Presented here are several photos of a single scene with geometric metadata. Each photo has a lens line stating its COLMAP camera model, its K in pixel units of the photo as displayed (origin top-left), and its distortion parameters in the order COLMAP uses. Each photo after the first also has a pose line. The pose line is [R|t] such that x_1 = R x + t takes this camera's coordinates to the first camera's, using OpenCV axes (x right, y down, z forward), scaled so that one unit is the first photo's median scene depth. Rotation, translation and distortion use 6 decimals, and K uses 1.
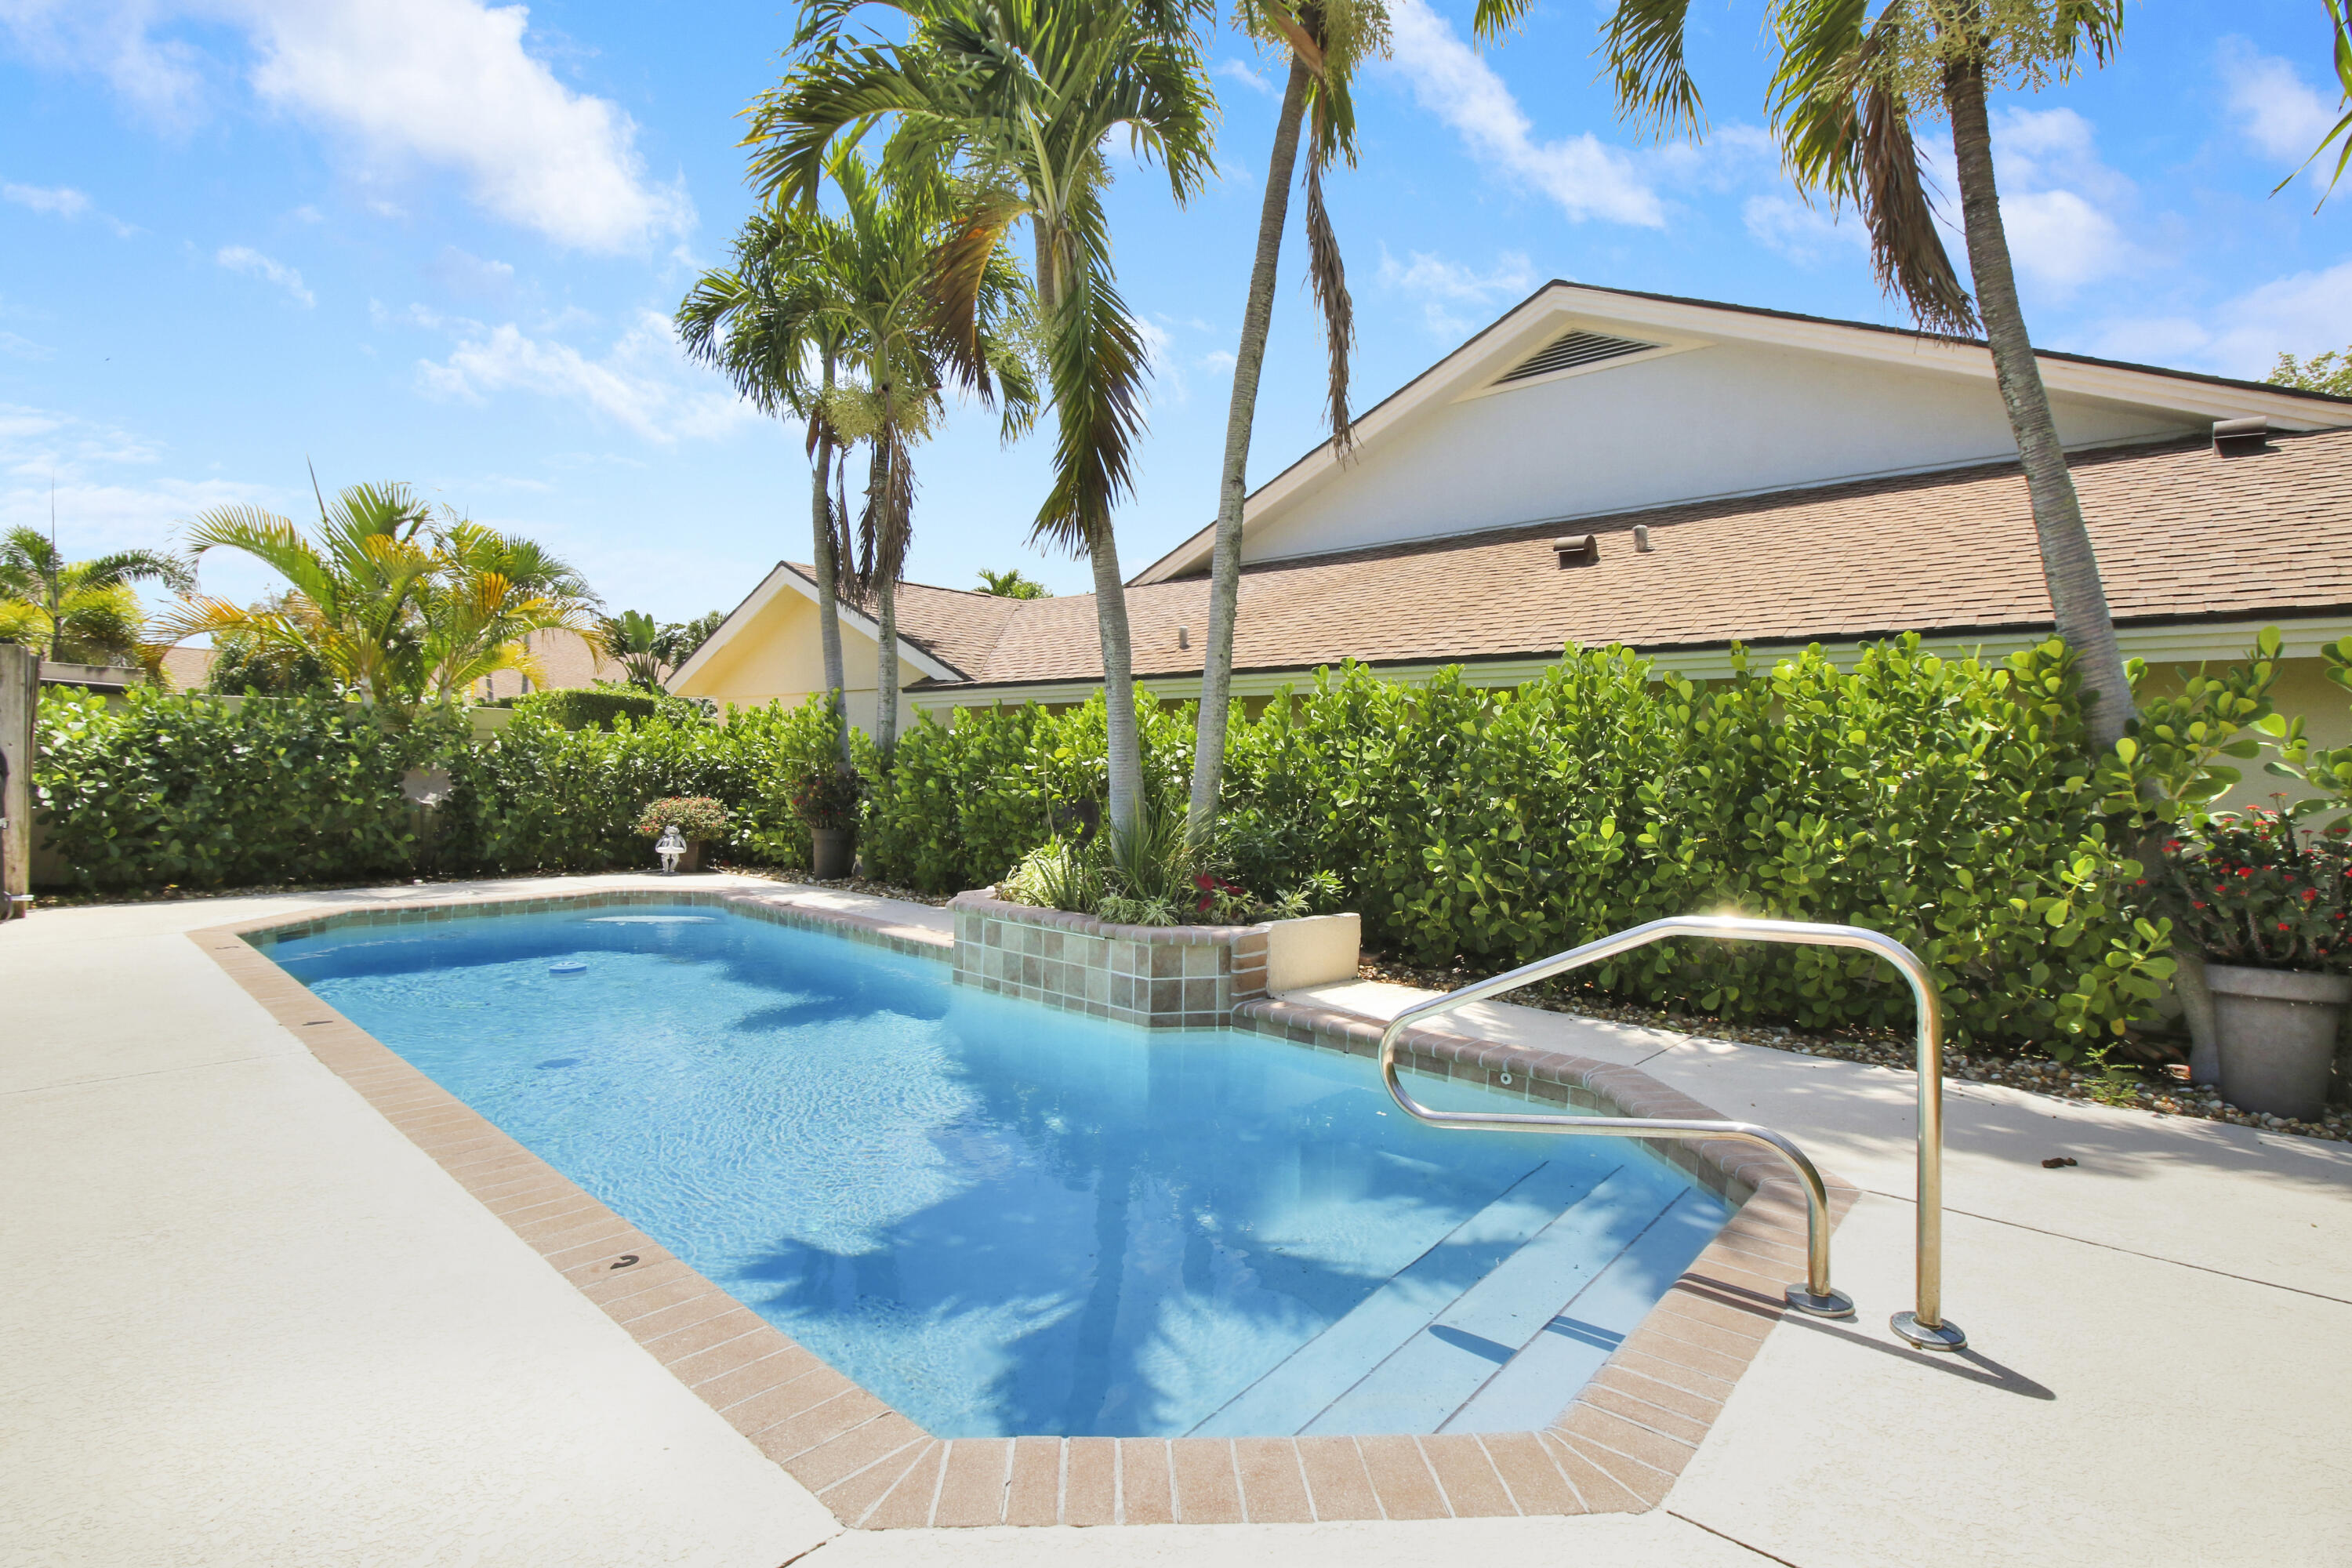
lens RADIAL K [[1095.3, 0, 1171.9], [0, 1095.3, 771.6], [0, 0, 1]] dist [-0.001594, -0.001967]
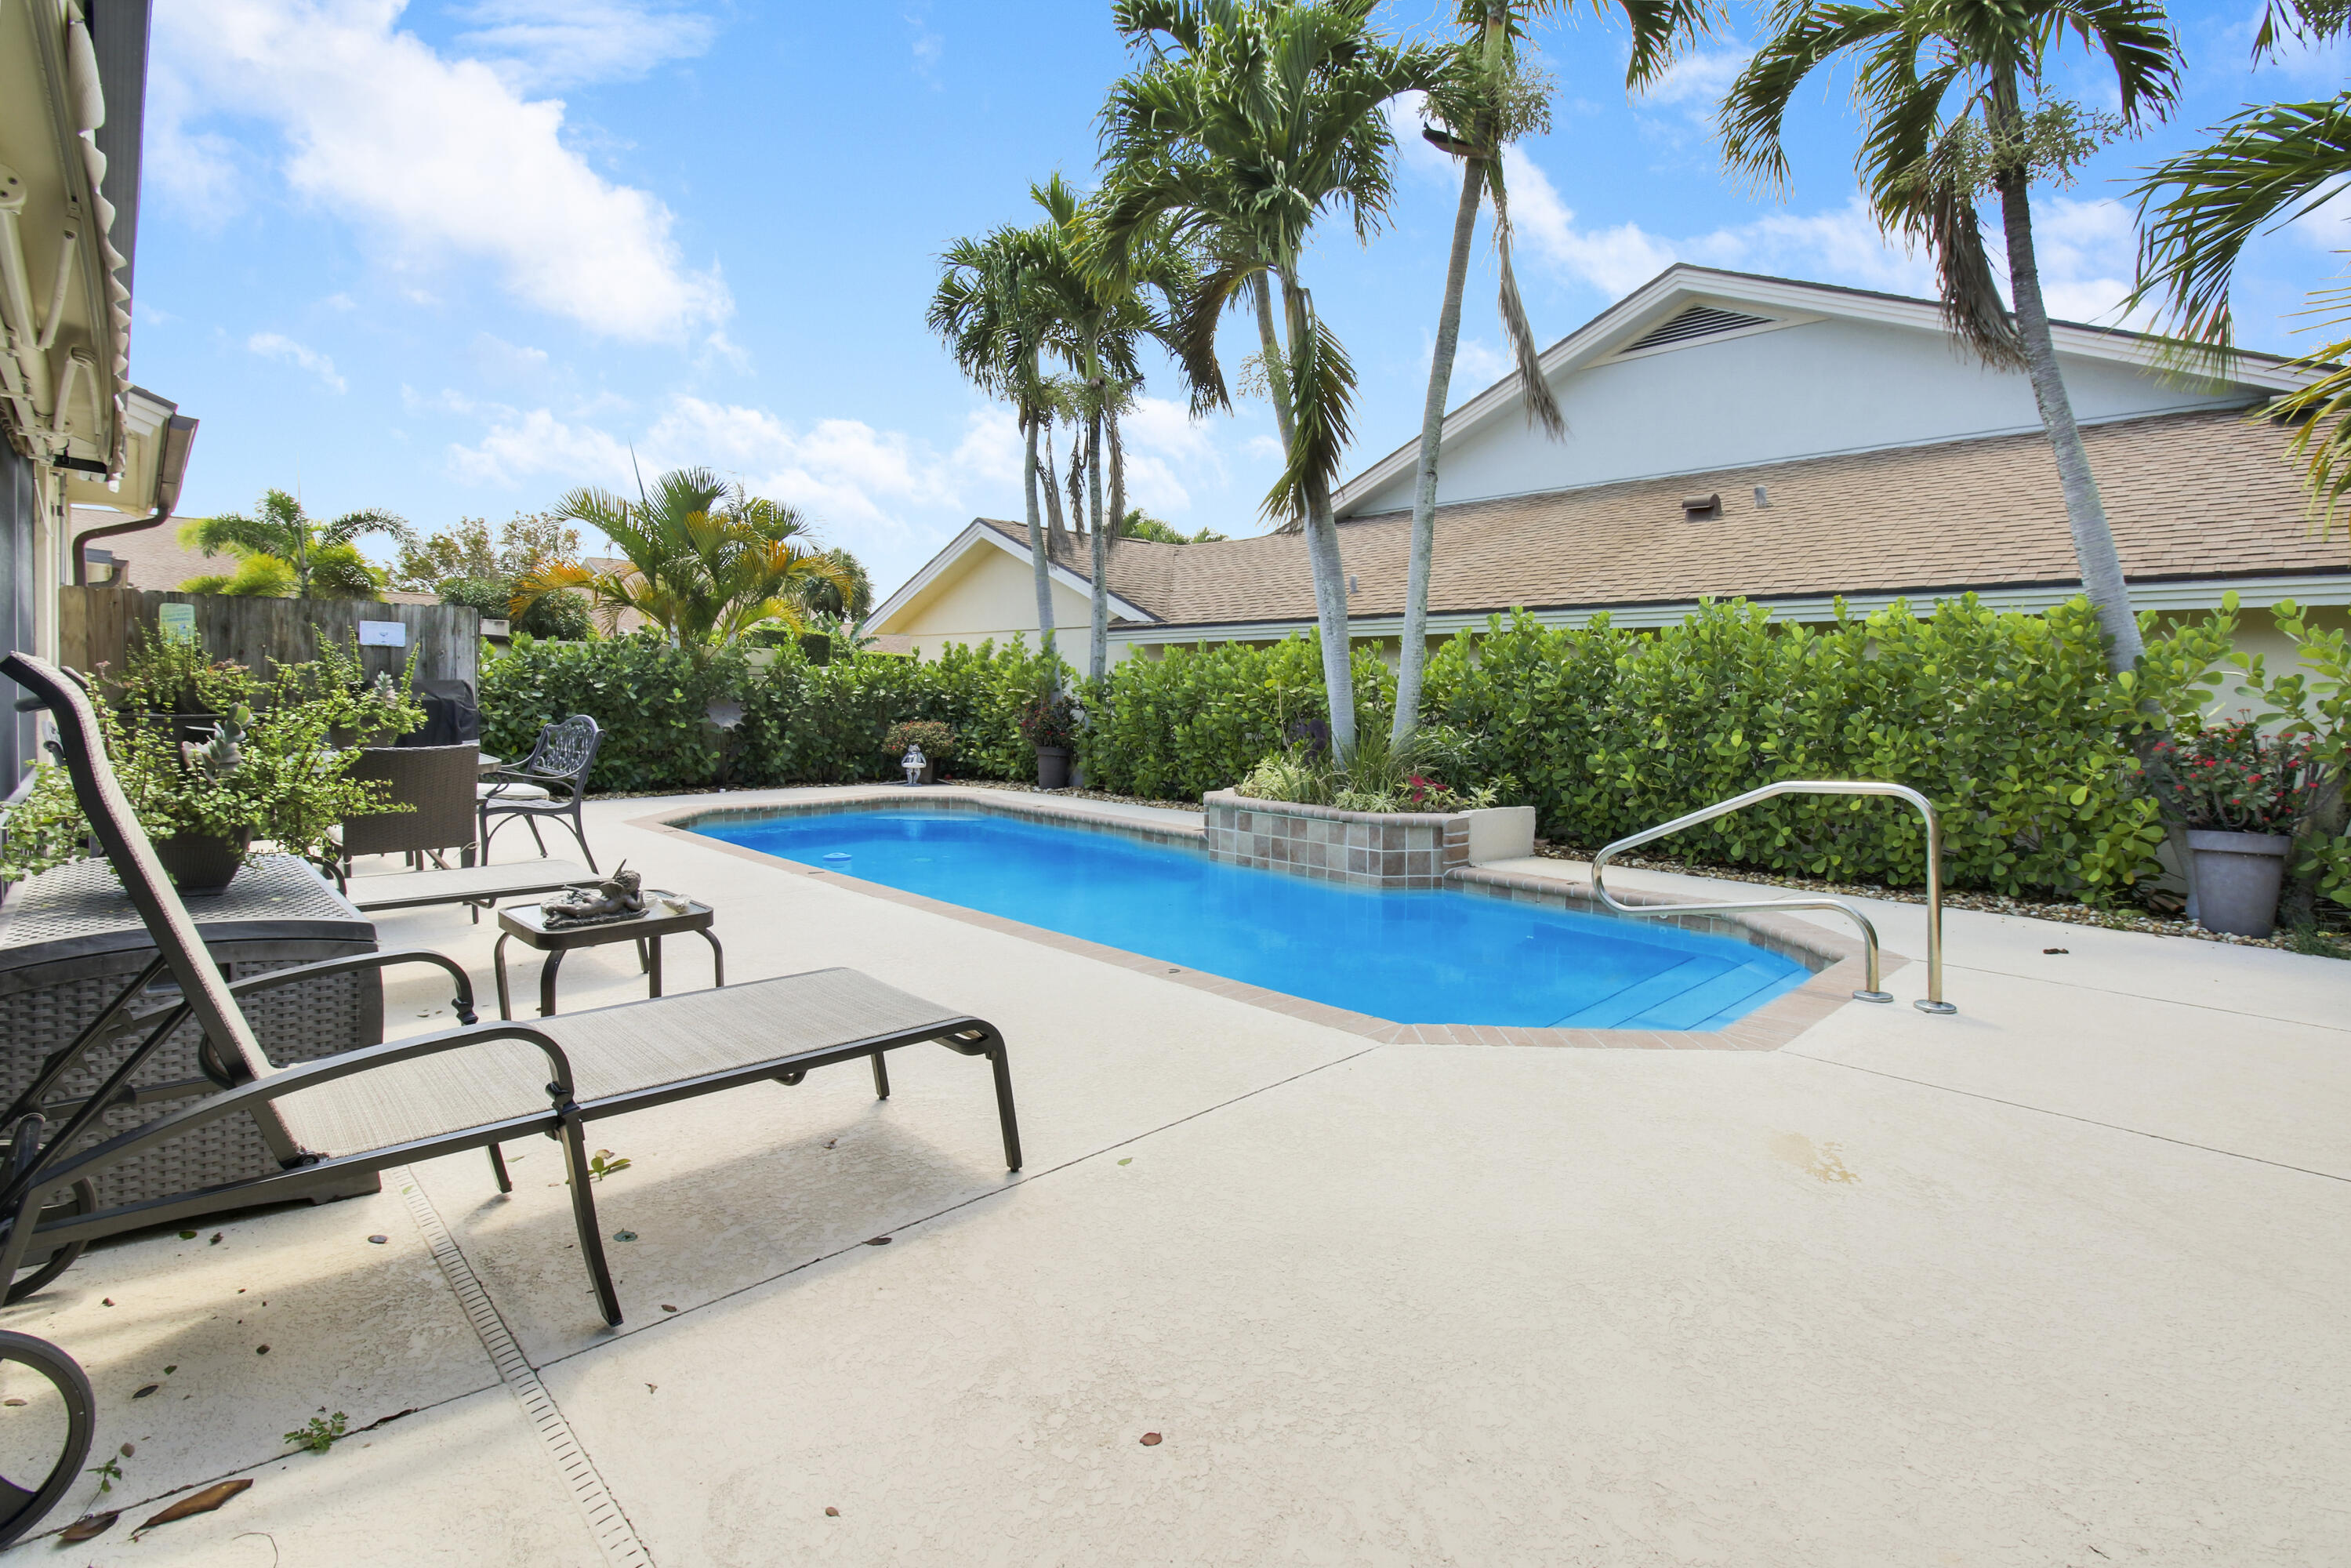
lens RADIAL K [[1098.7, 0, 1138.3], [0, 1098.7, 695.7], [0, 0, 1]] dist [-0.002379, -0.000555]
pose [[0.993795, -0.007054, -0.111002, -0.156548], [0.006943, 0.999975, -0.001390, -0.002868], [0.111009, 0.000610, 0.993819, -0.361504]]
